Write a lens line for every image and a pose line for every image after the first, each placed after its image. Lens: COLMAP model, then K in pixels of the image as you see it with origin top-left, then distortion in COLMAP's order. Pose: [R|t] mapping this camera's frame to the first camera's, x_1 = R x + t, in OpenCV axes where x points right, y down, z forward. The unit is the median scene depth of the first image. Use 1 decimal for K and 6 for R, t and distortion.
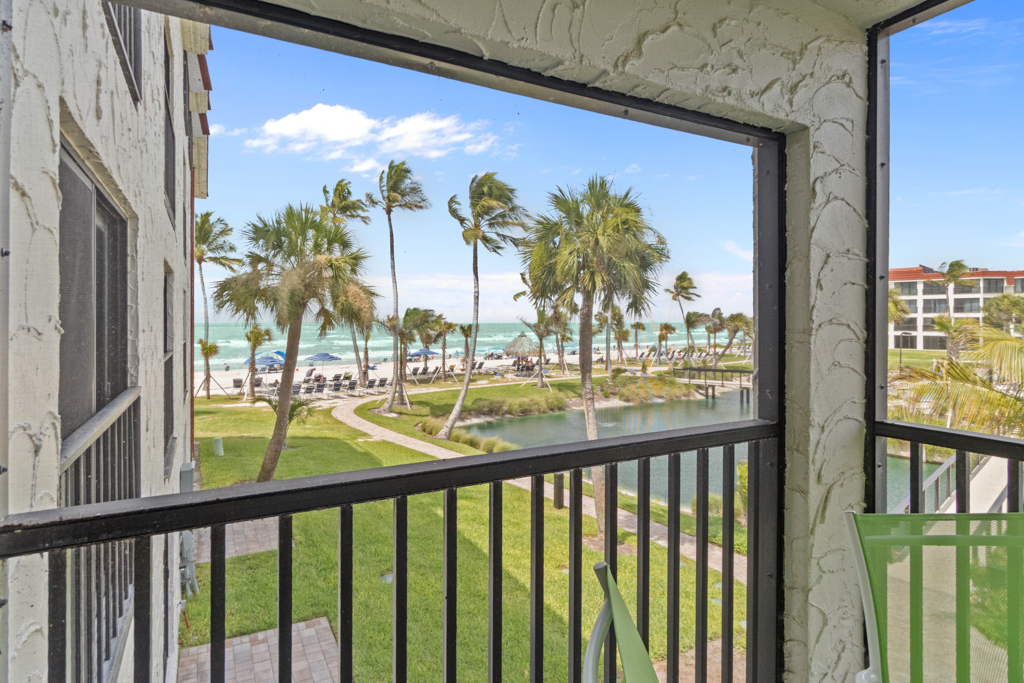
lens RADIAL K [[523.9, 0, 513.9], [0, 523.9, 338.4], [0, 0, 1]] dist [0.002864, -0.000517]
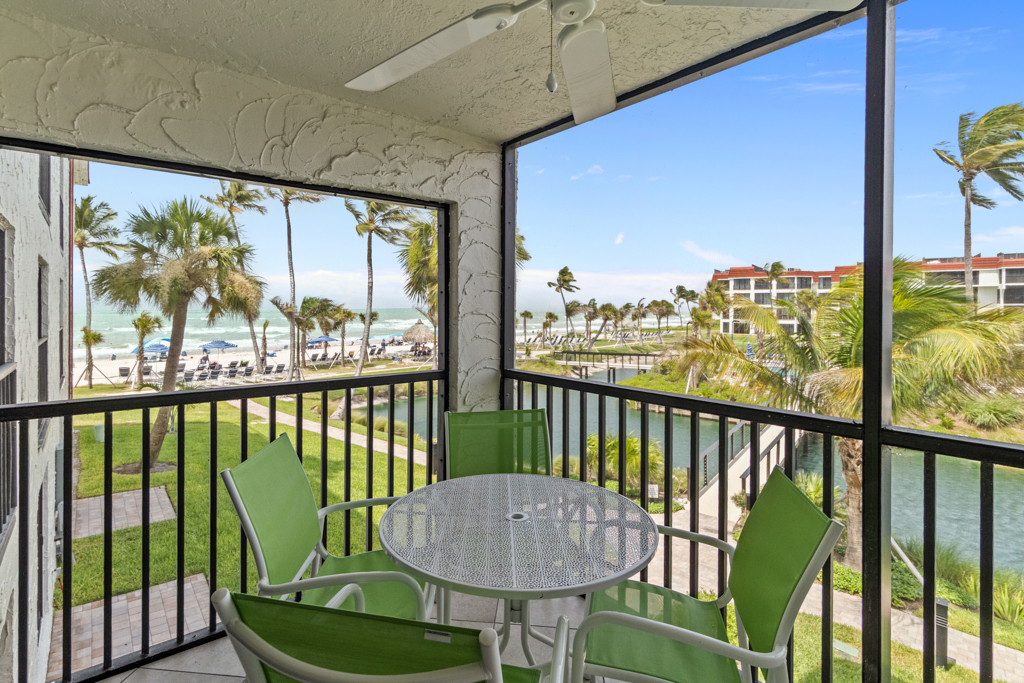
lens RADIAL K [[471.3, 0, 482.2], [0, 471.3, 324.4], [0, 0, 1]] dist [-0.000096, -0.000384]
pose [[0.986034, -0.001263, 0.166542, 0.357112], [0.001618, 0.999997, -0.001995, 0.009151], [-0.166539, 0.002236, 0.986032, -0.531674]]
